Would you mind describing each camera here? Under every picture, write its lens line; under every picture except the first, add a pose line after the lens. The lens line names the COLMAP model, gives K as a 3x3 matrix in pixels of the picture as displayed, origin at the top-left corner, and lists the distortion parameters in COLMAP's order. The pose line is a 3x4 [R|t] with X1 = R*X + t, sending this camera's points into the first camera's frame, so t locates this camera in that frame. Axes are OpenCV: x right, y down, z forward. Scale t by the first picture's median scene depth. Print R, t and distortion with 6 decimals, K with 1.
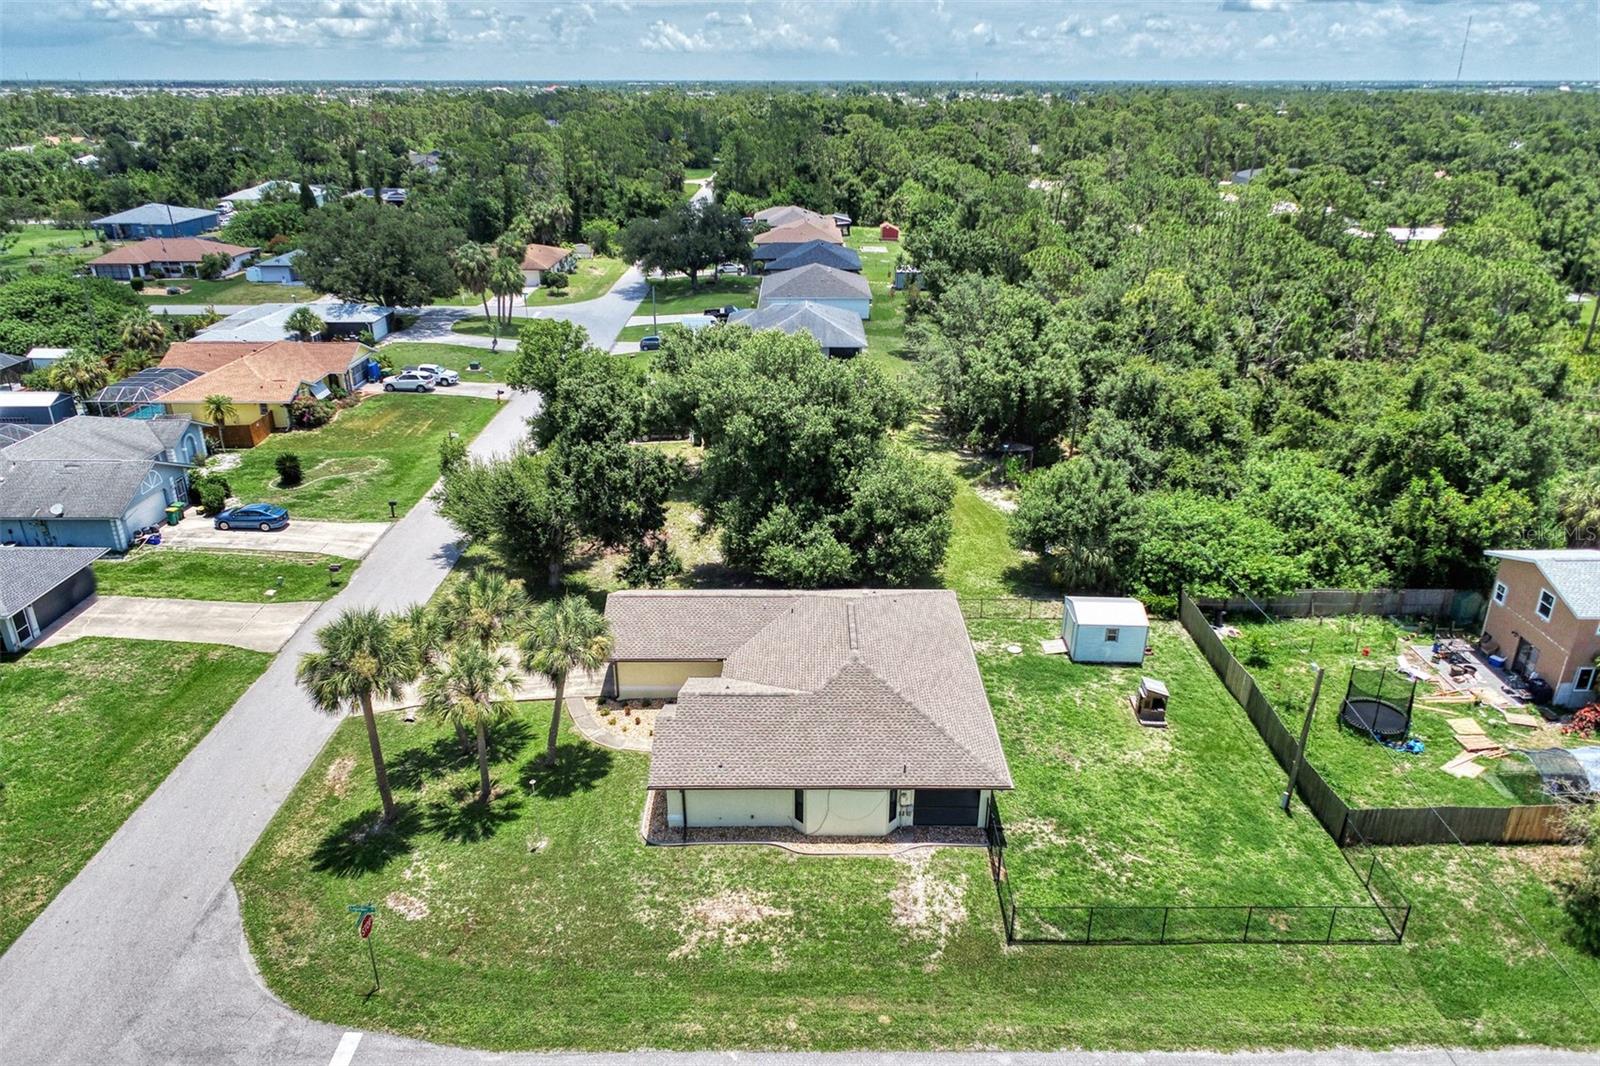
lens RADIAL K [[1071.1, 0, 800.0], [0, 1071.1, 533.0], [0, 0, 1]] dist [-0.004797, -0.000127]
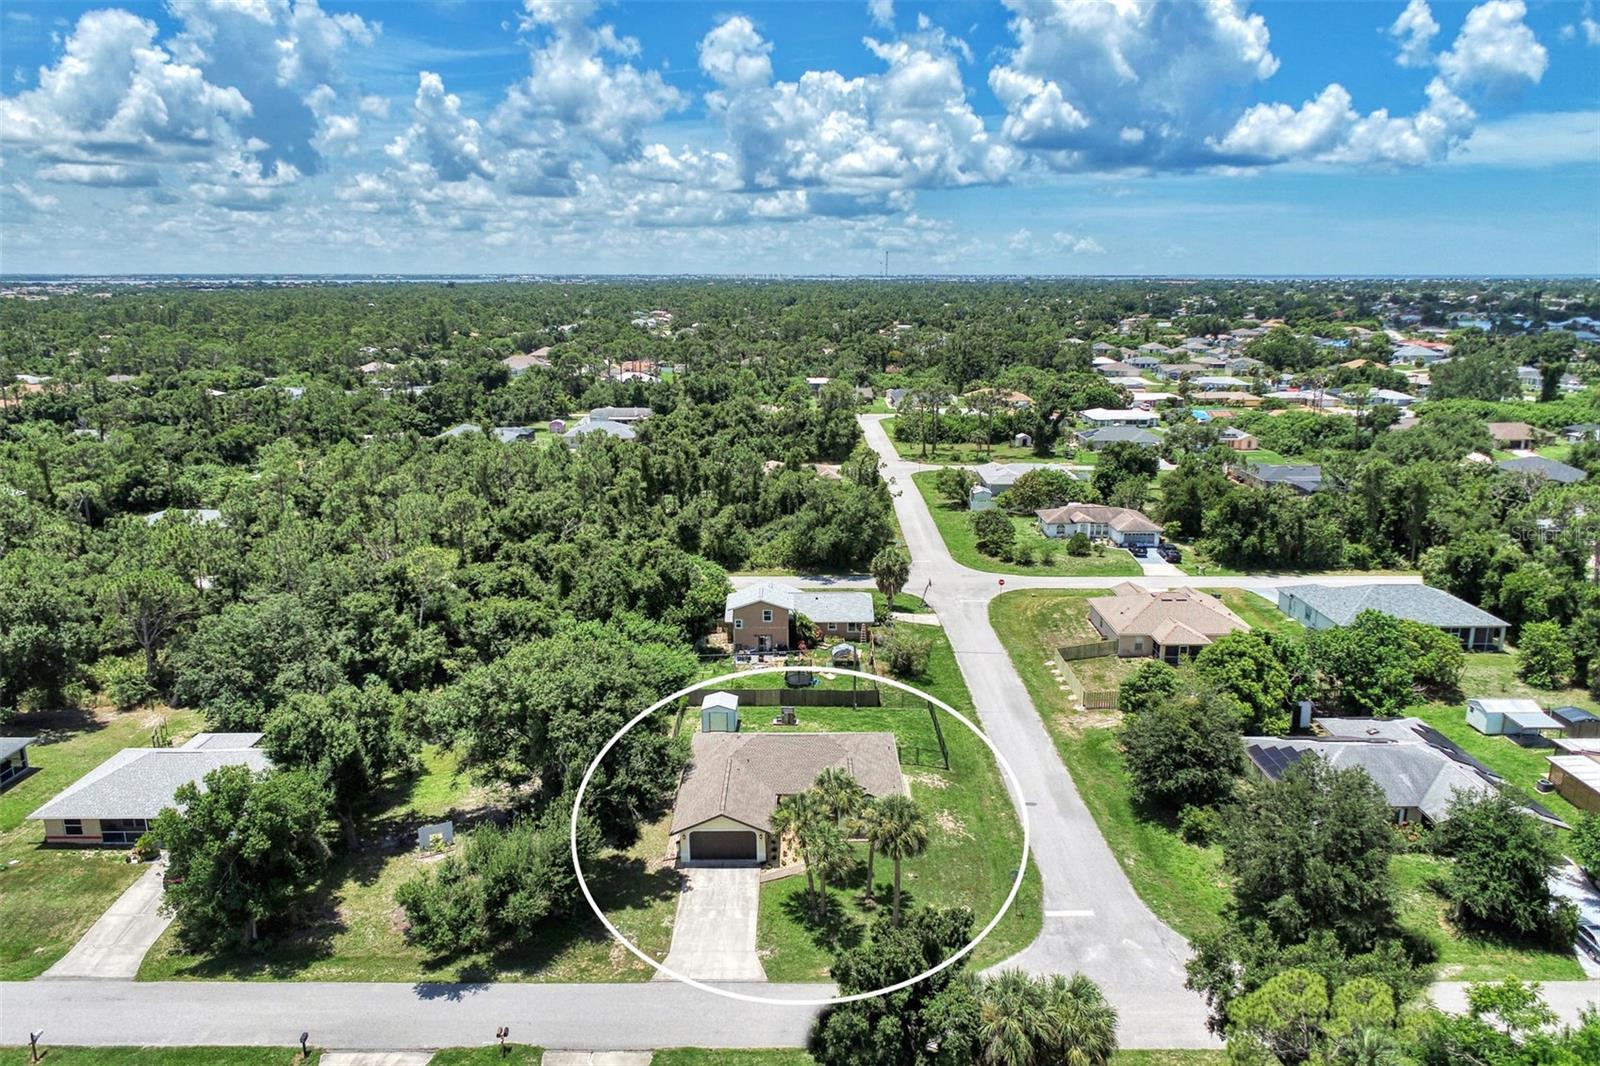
lens RADIAL K [[1087.5, 0, 800.0], [0, 1087.5, 533.0], [0, 0, 1]] dist [0.002569, 0.000177]
pose [[0.005031, -0.231131, 0.972910, -2.116194], [0.388070, 0.897123, 0.211120, -0.765158], [-0.921616, 0.376494, 0.094208, 0.879382]]
